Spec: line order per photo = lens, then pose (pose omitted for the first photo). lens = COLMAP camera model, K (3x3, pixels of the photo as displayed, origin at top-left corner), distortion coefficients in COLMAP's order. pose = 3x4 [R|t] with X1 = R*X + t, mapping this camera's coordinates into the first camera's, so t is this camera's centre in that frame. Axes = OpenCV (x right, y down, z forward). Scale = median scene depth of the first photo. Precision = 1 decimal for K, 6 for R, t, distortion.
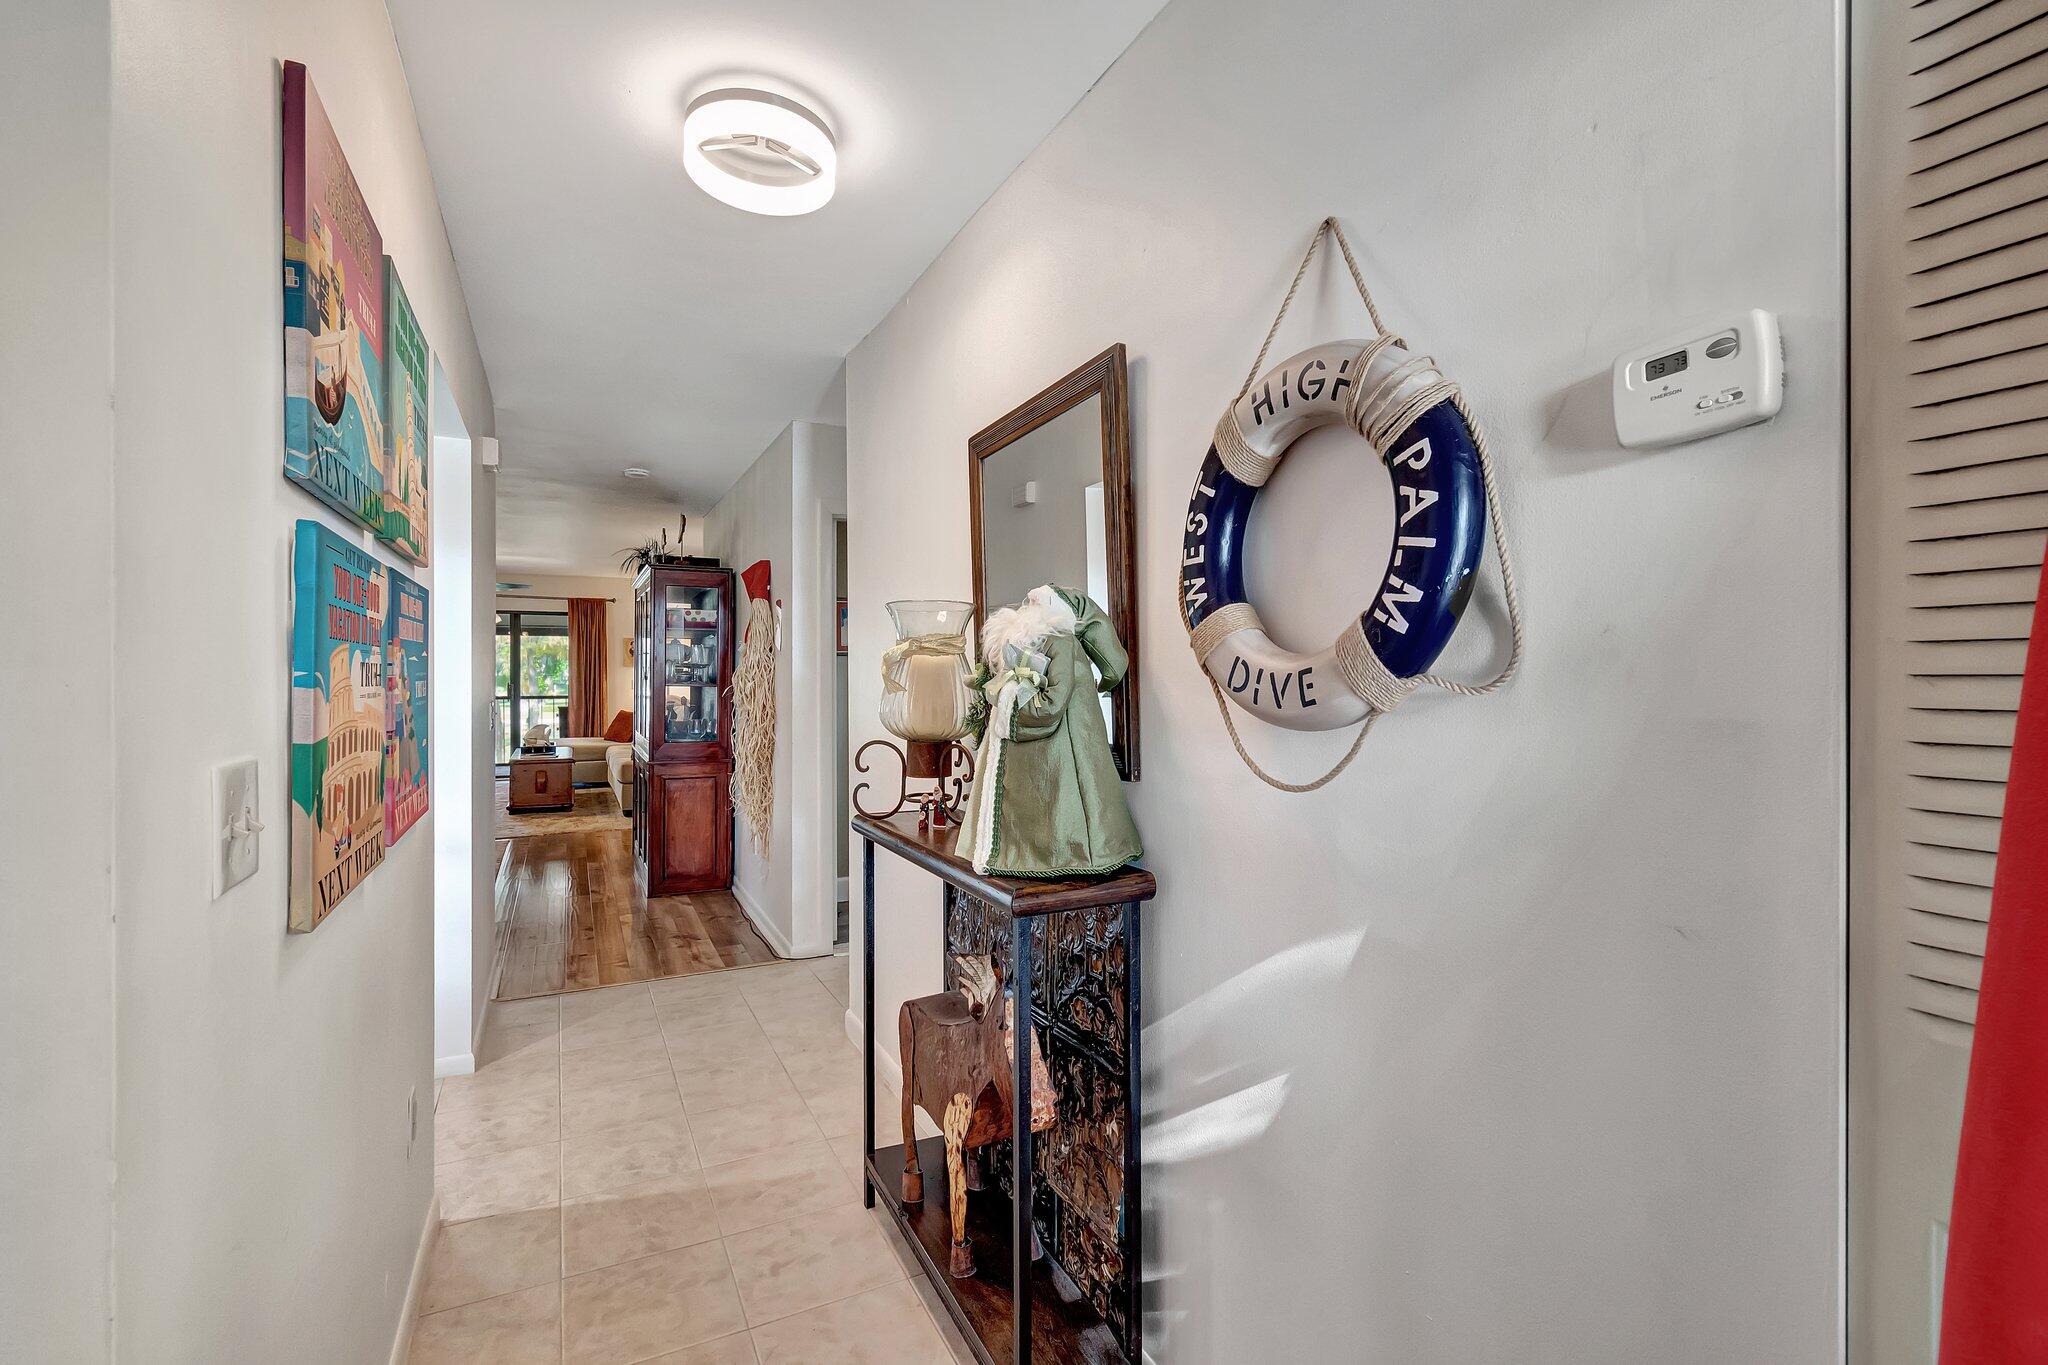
lens RADIAL K [[933.8, 0, 1004.4], [0, 933.8, 677.8], [0, 0, 1]] dist [0.000071, -0.000472]
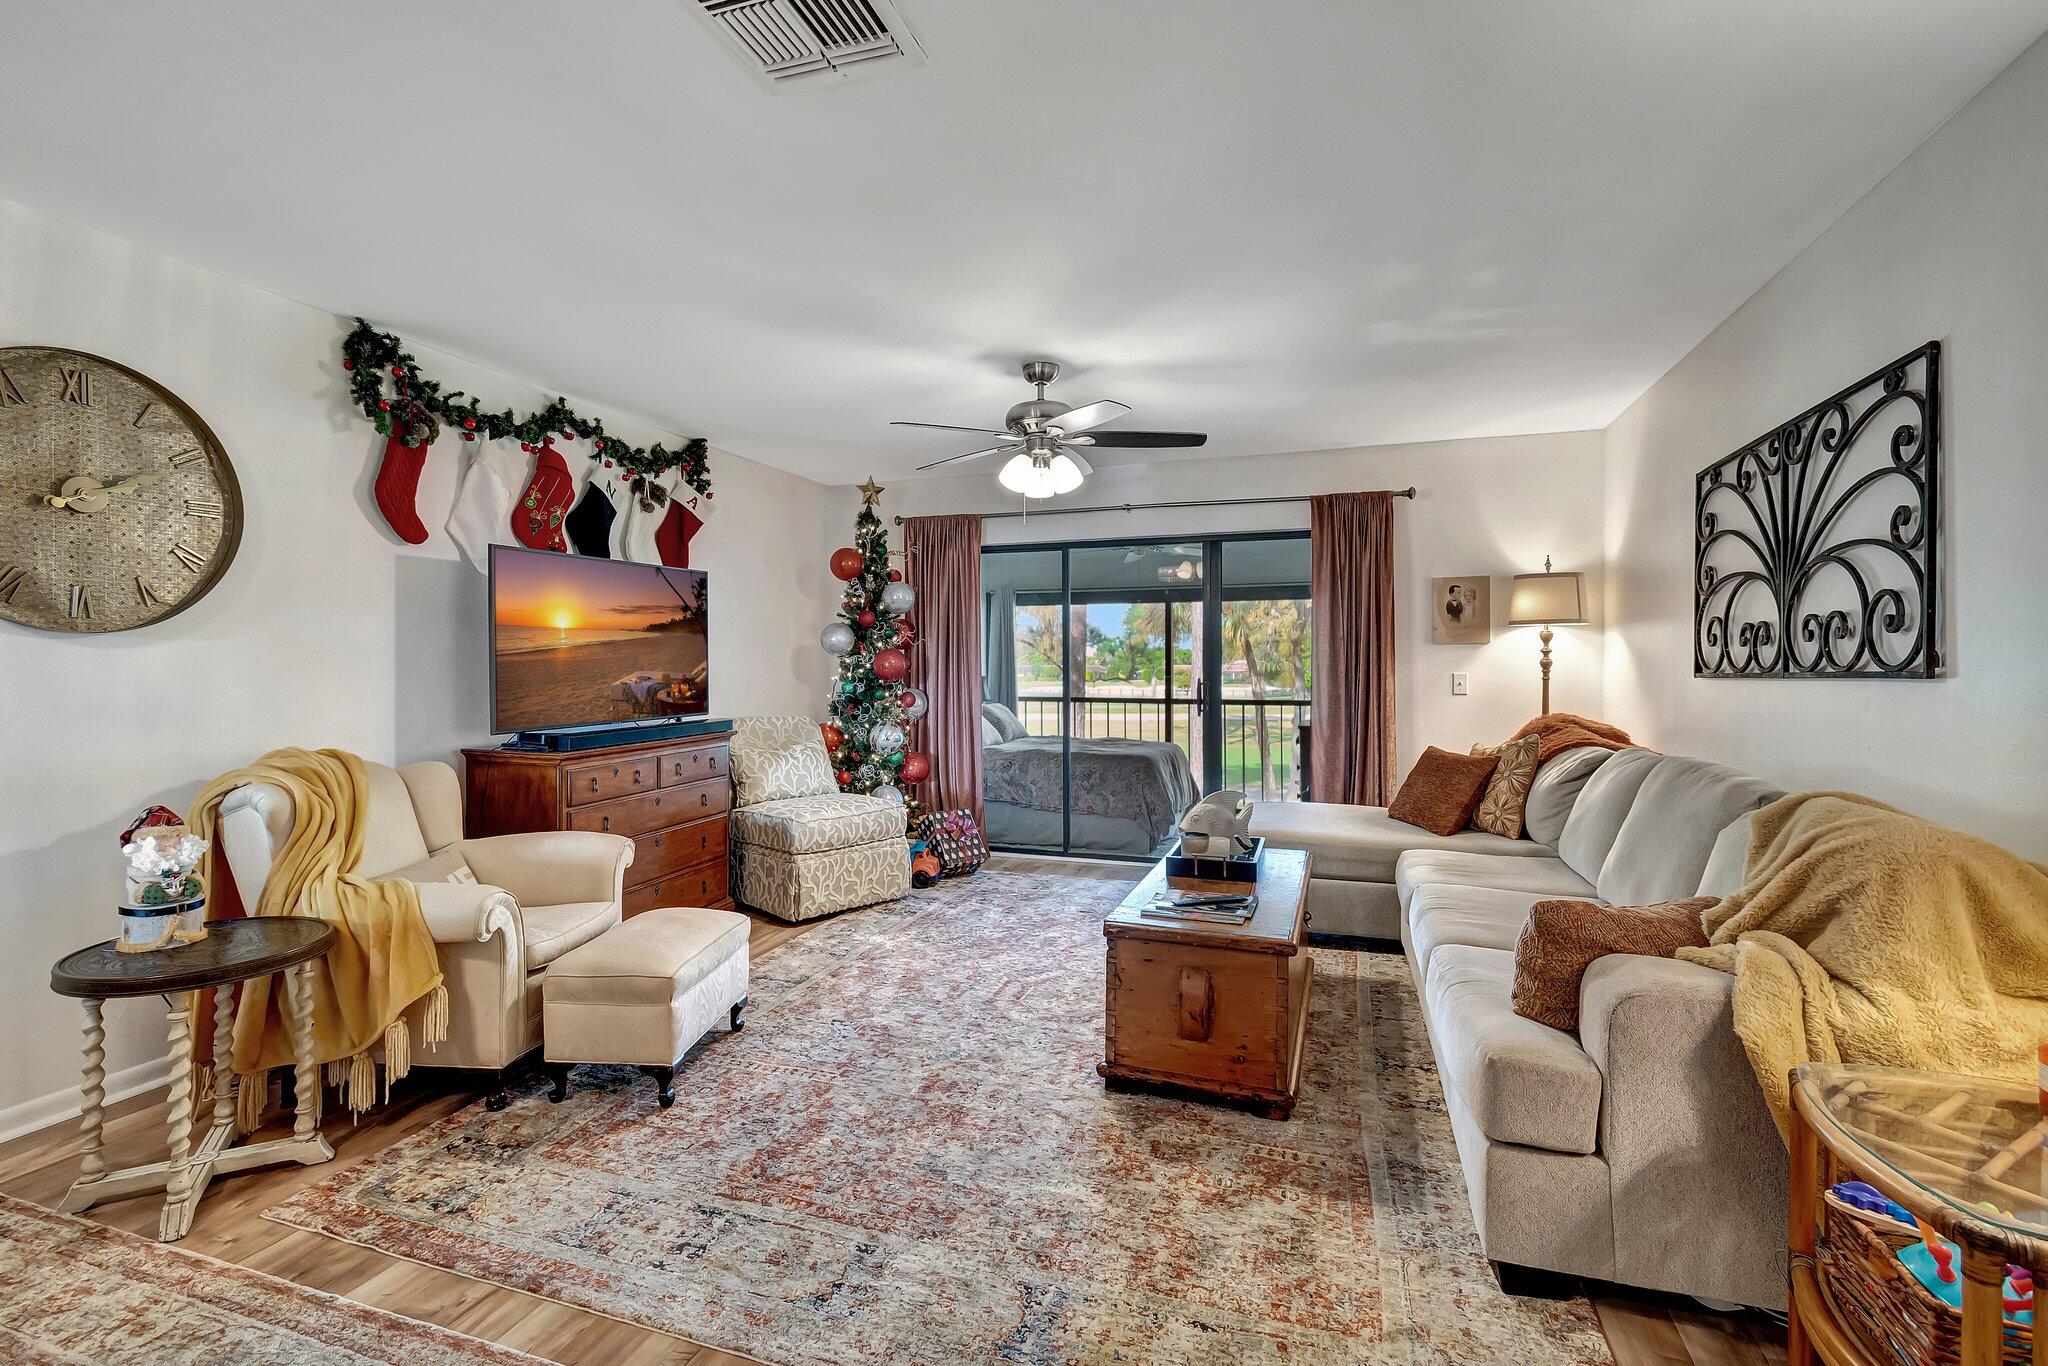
lens RADIAL K [[933.8, 0, 1004.4], [0, 933.8, 678.3], [0, 0, 1]] dist [0.000071, -0.000472]
pose [[0.705535, 0.006692, -0.708643, -0.246008], [0.001746, 0.999936, 0.011182, -0.001058], [0.708673, -0.009127, 0.705478, 0.564510]]
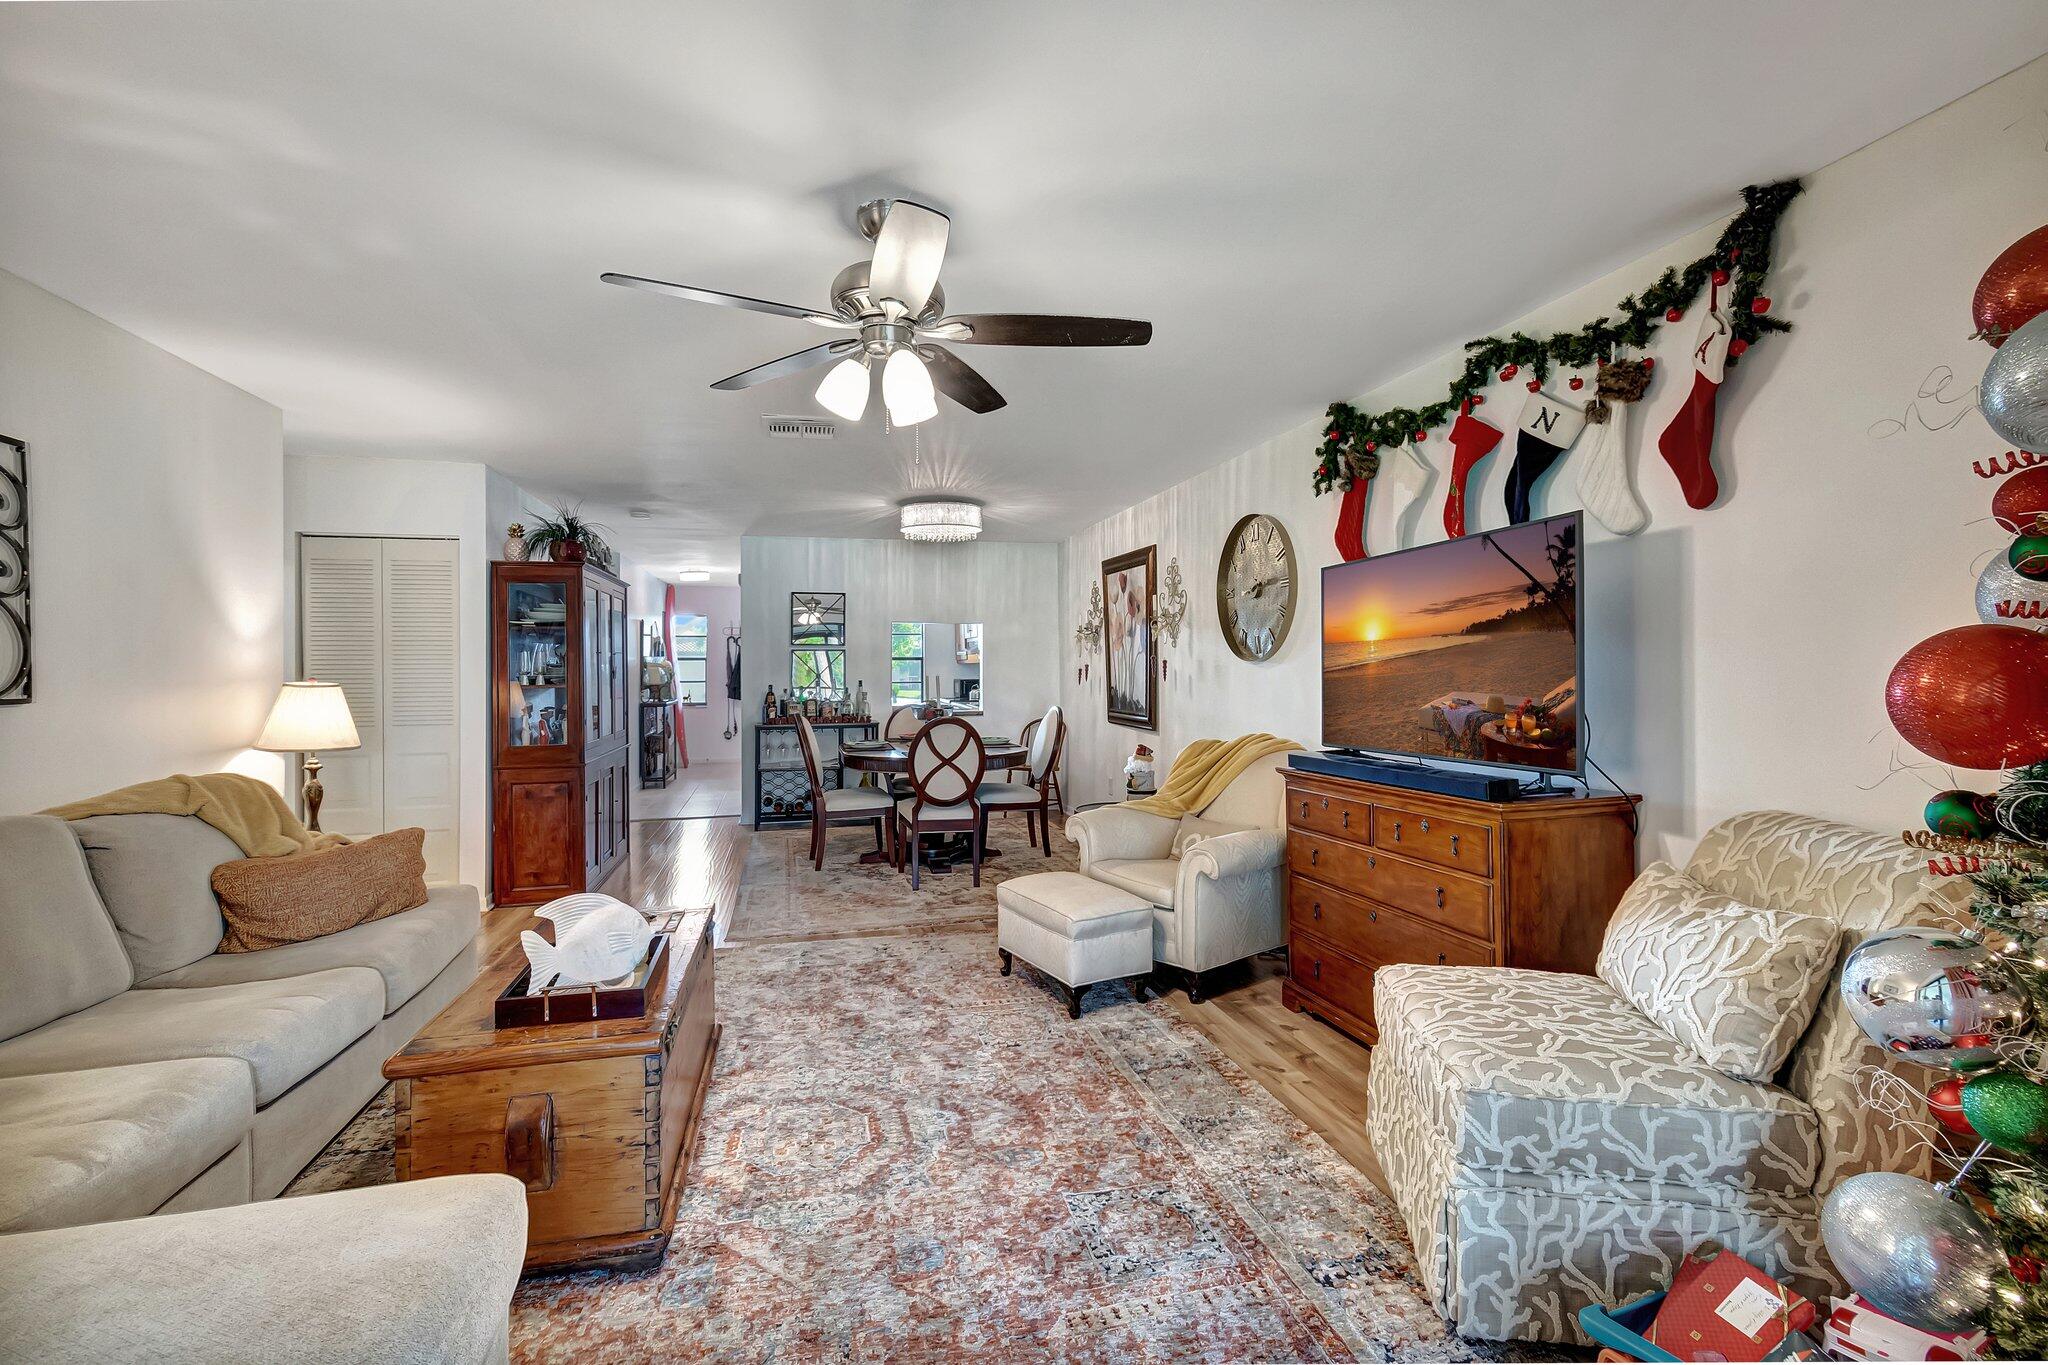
lens RADIAL K [[933.8, 0, 1004.4], [0, 933.8, 677.8], [0, 0, 1]] dist [0.000071, -0.000472]
pose [[-0.975385, 0.001707, 0.220501, -0.546274], [0.003015, 0.999980, 0.005593, -0.005771], [-0.220487, 0.006120, -0.975371, 1.009747]]
